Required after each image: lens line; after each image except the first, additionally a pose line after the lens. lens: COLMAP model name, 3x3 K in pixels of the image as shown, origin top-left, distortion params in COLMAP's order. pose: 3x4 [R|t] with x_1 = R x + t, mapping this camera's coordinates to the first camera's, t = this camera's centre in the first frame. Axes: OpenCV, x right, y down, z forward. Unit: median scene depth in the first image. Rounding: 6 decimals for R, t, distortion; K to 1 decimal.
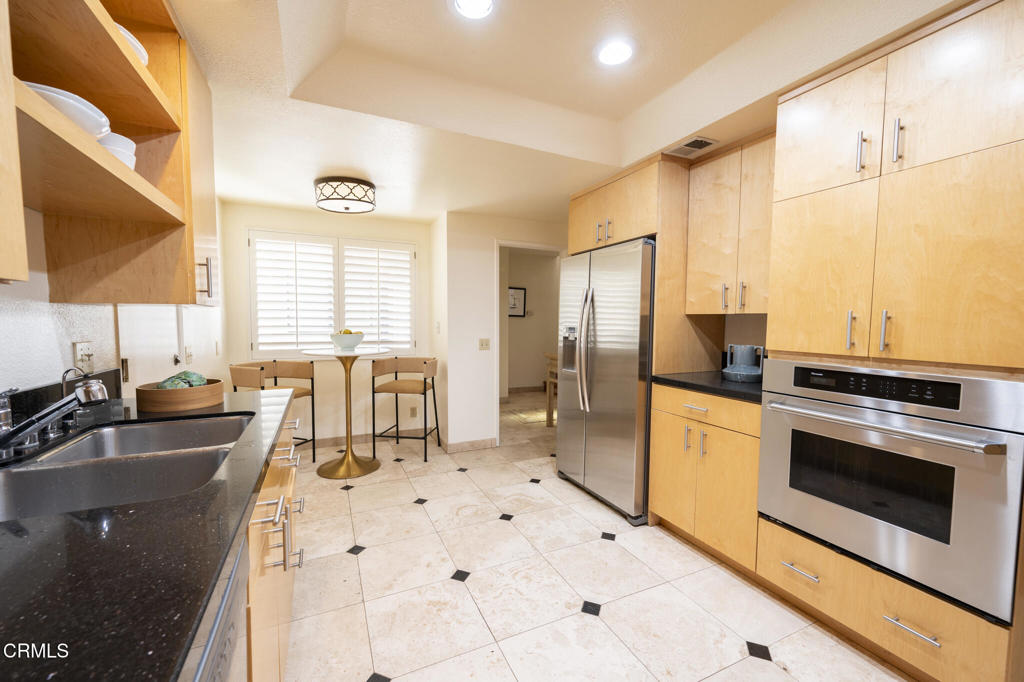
lens RADIAL K [[408.0, 0, 515.1], [0, 408.0, 346.7], [0, 0, 1]] dist [0.001366, 0.000001]
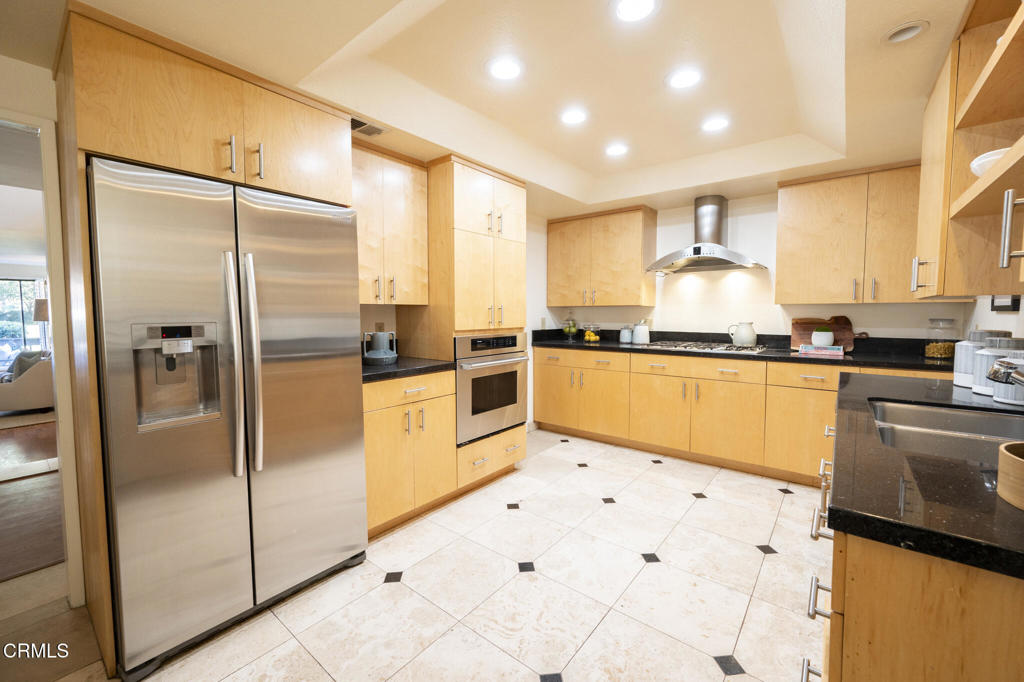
lens RADIAL K [[408.0, 0, 516.2], [0, 408.0, 334.3], [0, 0, 1]] dist [0.001366, 0.000001]
pose [[-0.440284, -0.053027, 0.896292, -0.690942], [0.061805, 0.994097, 0.089174, -0.084813], [-0.895729, 0.094657, -0.434407, 1.300842]]
